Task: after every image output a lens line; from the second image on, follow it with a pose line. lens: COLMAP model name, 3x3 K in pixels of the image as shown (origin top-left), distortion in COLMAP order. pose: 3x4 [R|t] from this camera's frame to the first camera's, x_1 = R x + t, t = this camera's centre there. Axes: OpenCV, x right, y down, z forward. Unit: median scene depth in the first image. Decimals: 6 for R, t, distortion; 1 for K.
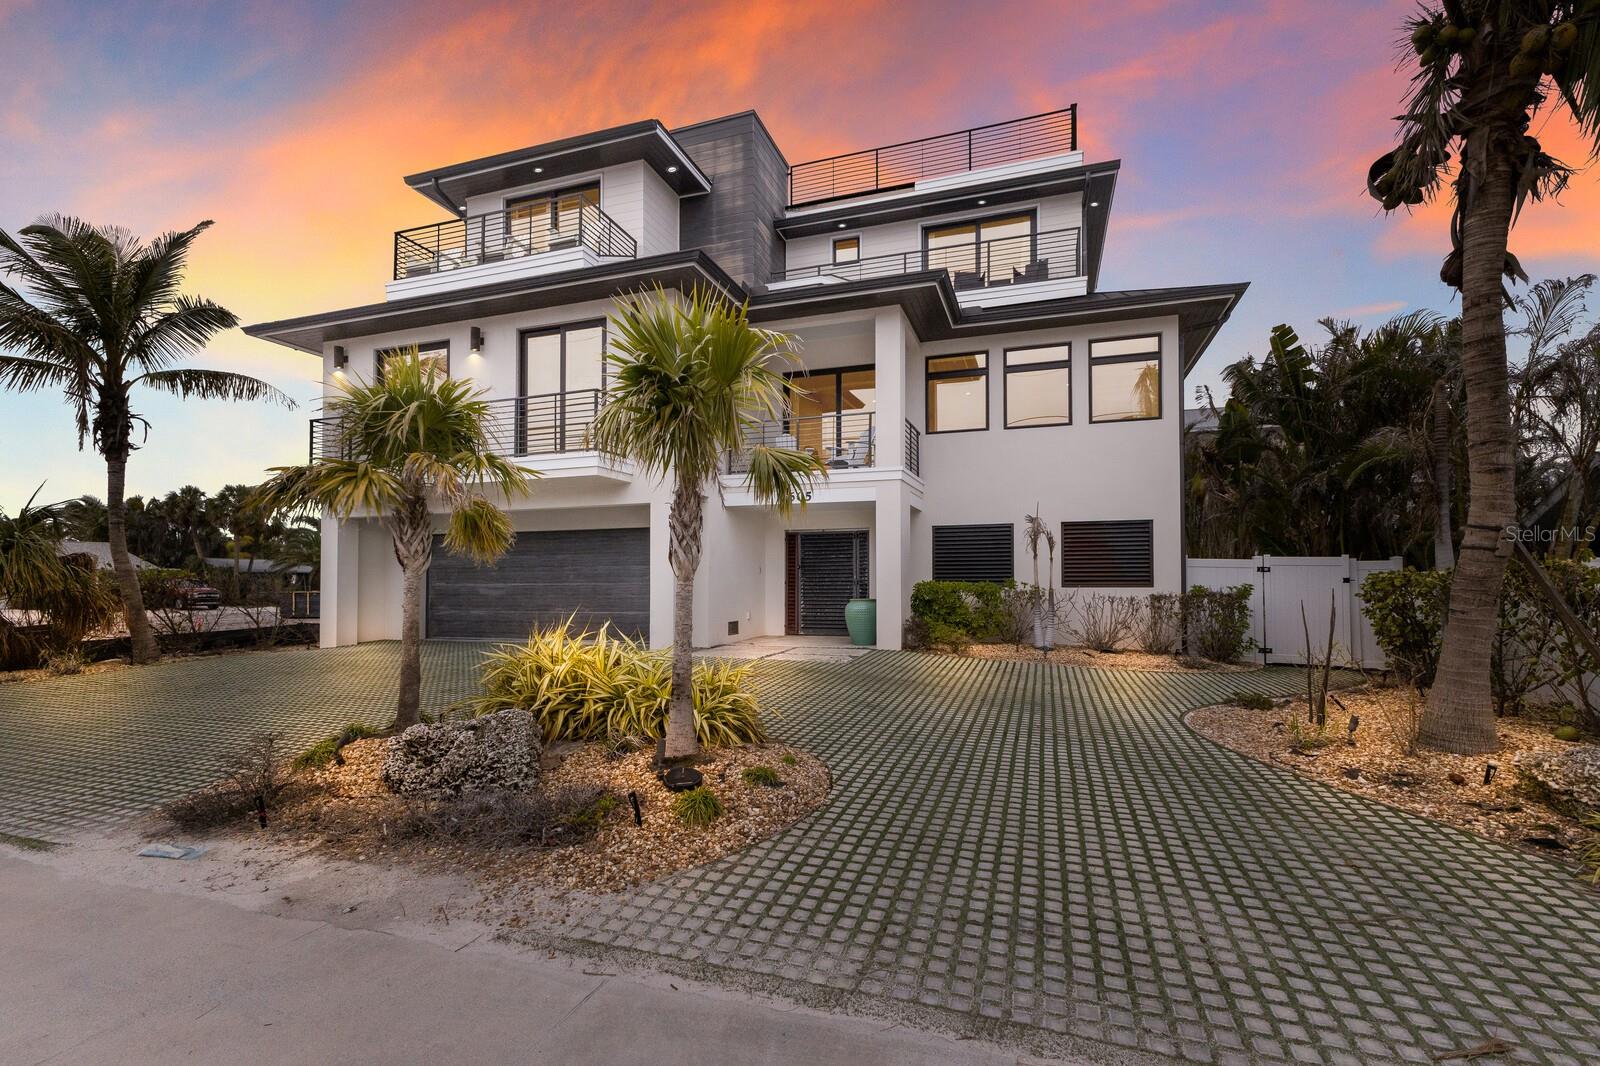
lens RADIAL K [[696.8, 0, 806.3], [0, 696.8, 540.1], [0, 0, 1]] dist [0.008749, 0.000719]
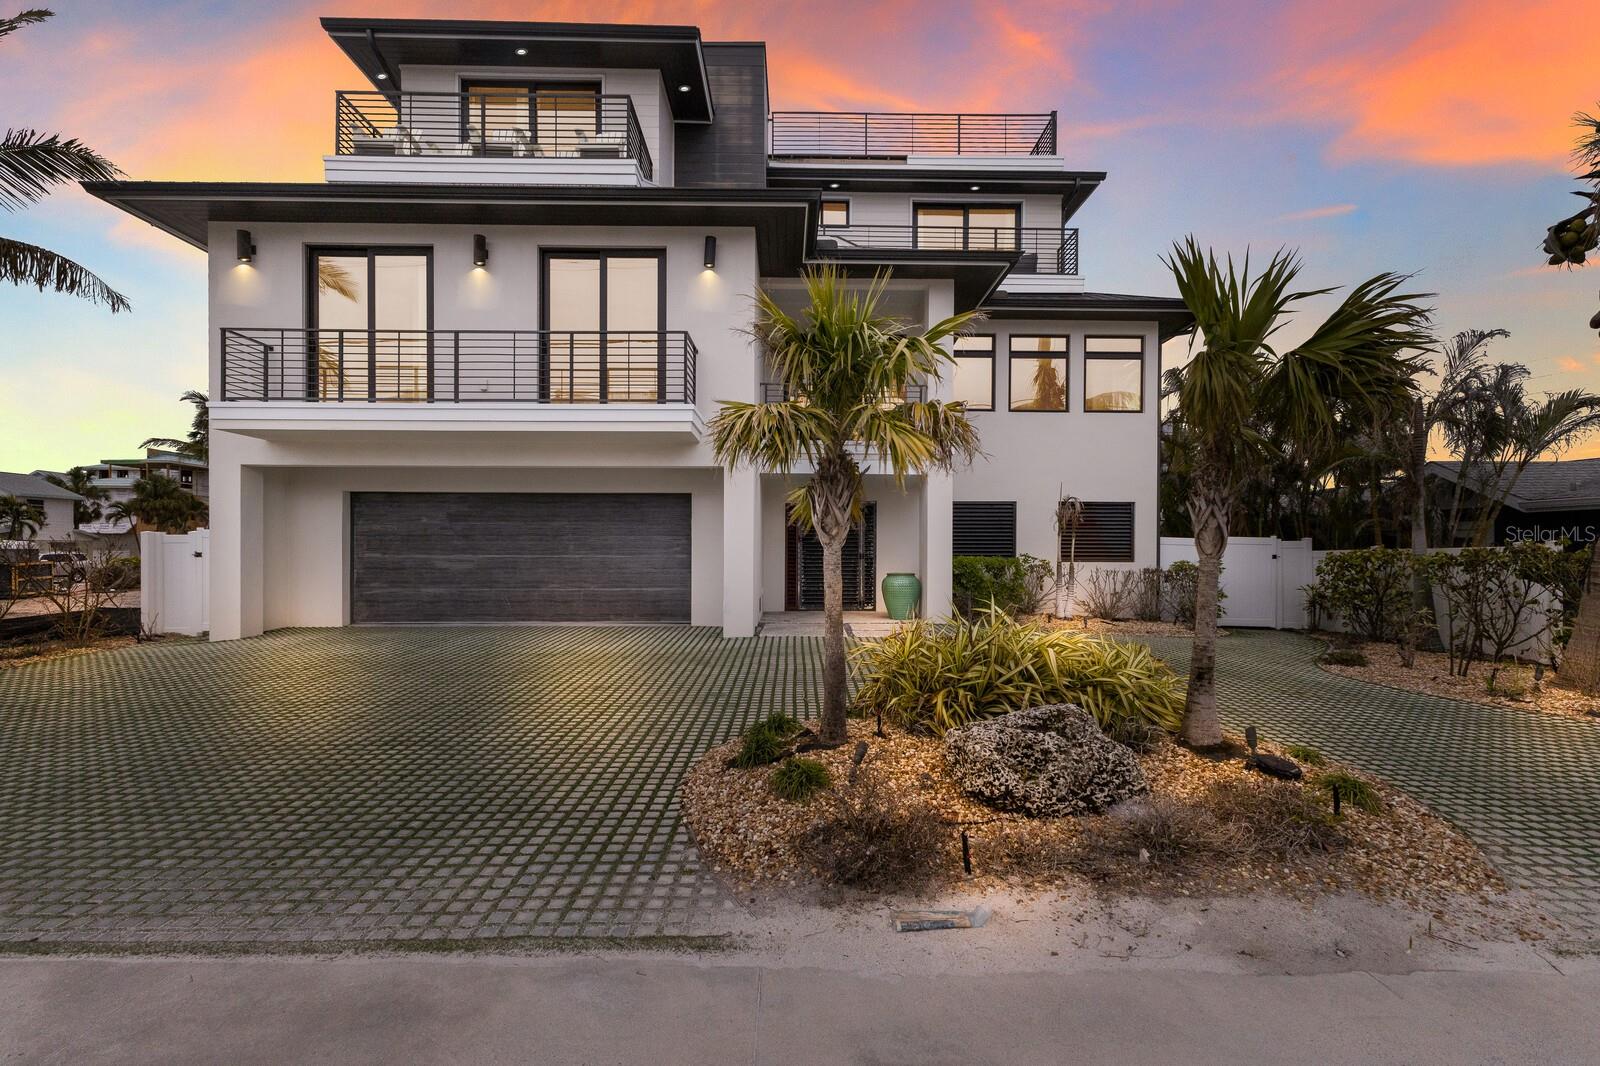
lens RADIAL K [[696.8, 0, 800.4], [0, 696.8, 536.5], [0, 0, 1]] dist [0.008749, 0.000719]
pose [[0.944553, 0.014304, 0.328047, -0.368990], [-0.025760, 0.999200, 0.030603, 0.005594], [-0.327347, -0.037356, 0.944165, 0.105052]]
